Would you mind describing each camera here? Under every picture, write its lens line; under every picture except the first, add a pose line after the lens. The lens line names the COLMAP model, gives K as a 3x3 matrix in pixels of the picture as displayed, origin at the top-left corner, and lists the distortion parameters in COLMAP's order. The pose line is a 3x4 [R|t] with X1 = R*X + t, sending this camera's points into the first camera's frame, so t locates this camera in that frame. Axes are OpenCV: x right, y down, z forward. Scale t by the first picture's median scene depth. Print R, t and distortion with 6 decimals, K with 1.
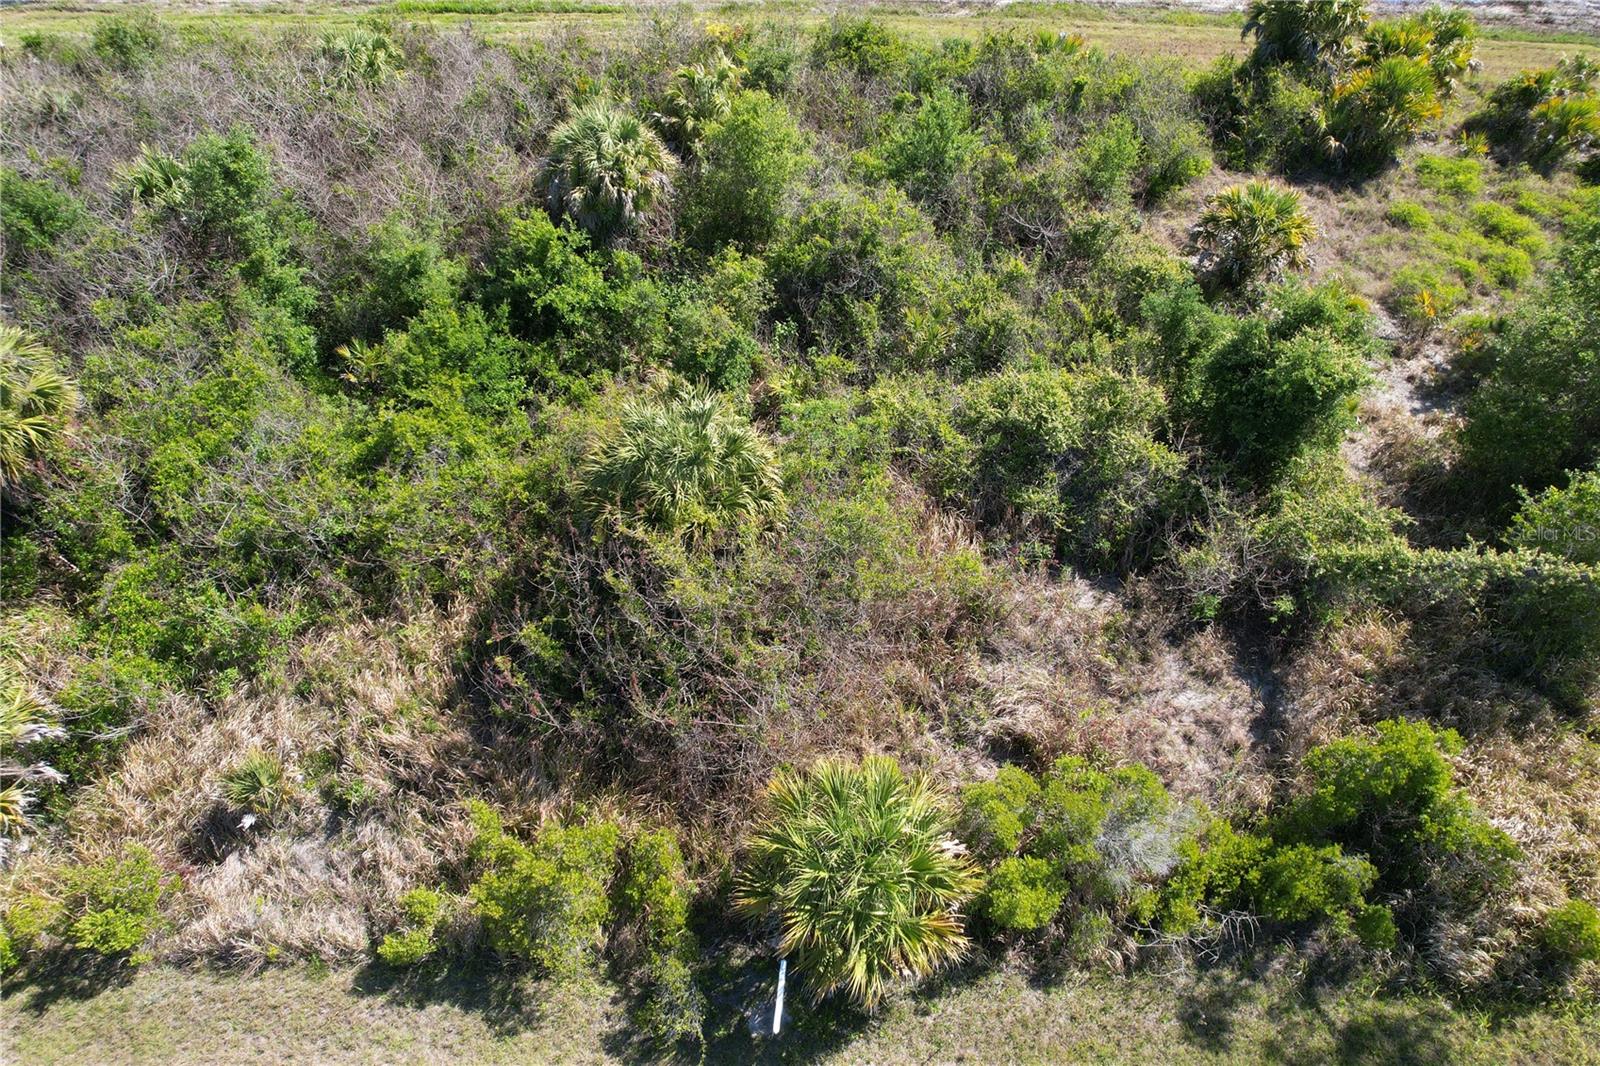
lens RADIAL K [[1035.3, 0, 800.0], [0, 1035.3, 533.0], [0, 0, 1]] dist [-0.087413, 0.105186]
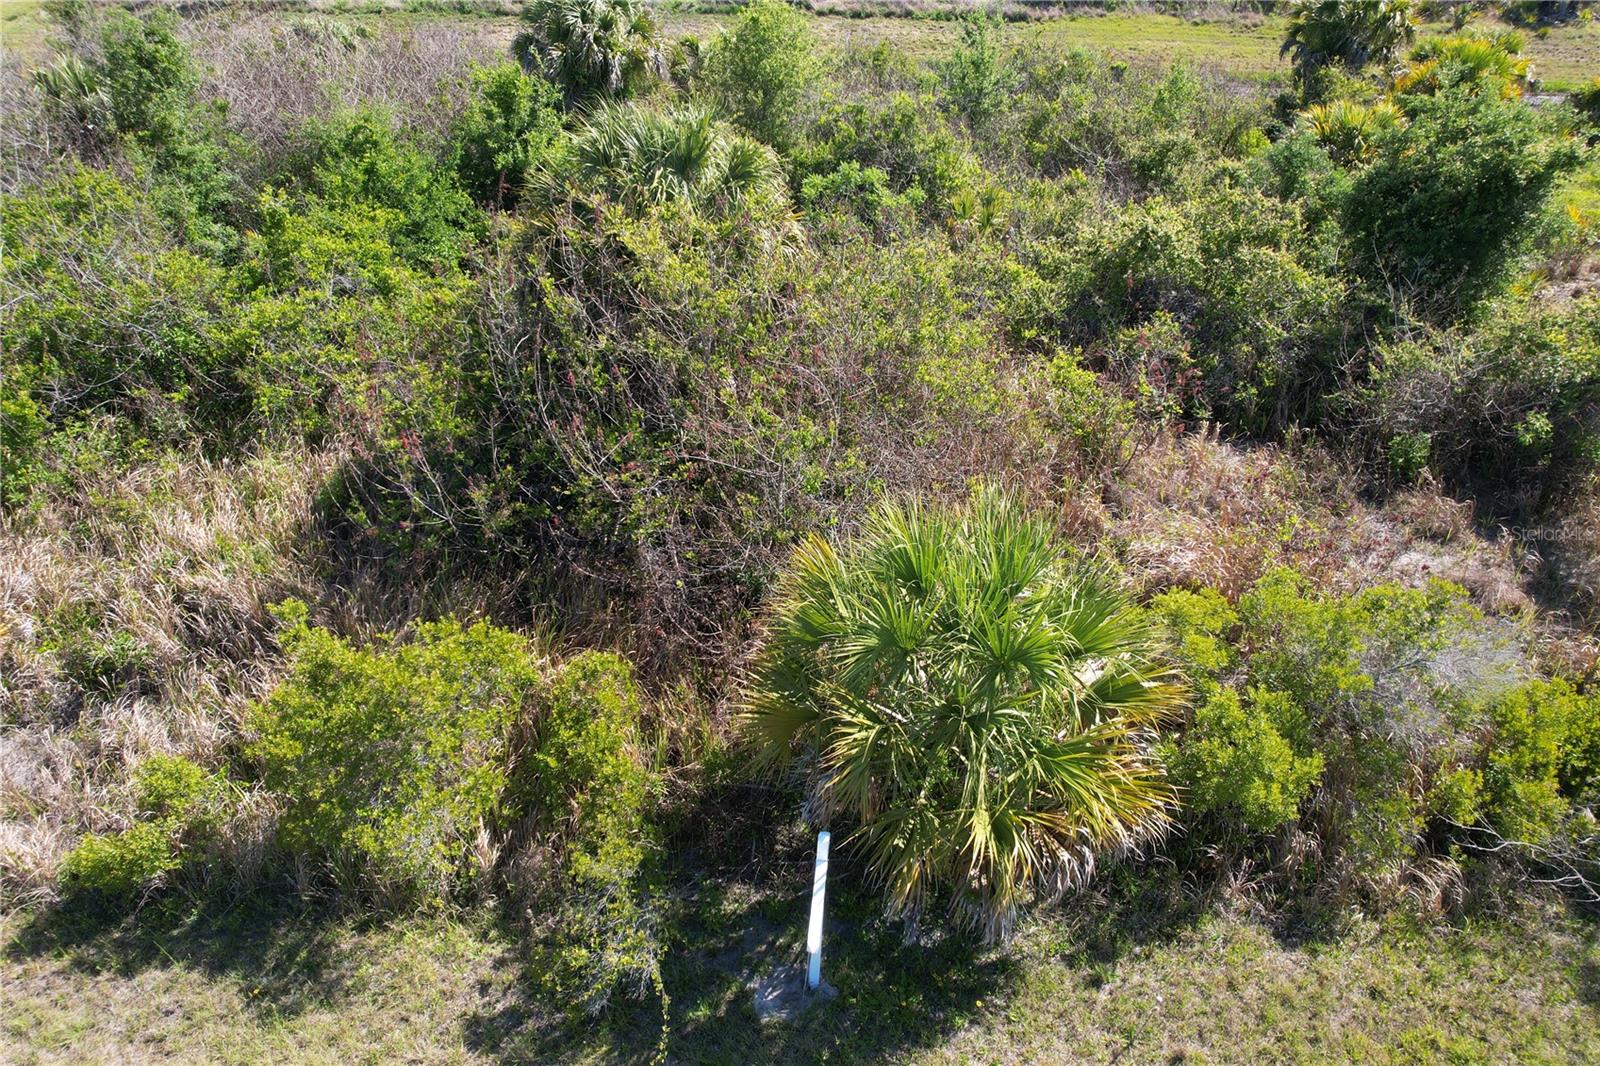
lens RADIAL K [[1021.4, 0, 800.0], [0, 1021.4, 533.0], [0, 0, 1]] dist [-0.056651, 0.054411]
pose [[1.000000, -0.000667, 0.000282, -0.022288], [0.000717, 0.966393, -0.257067, 0.318403], [-0.000101, 0.257067, 0.966394, 0.368089]]
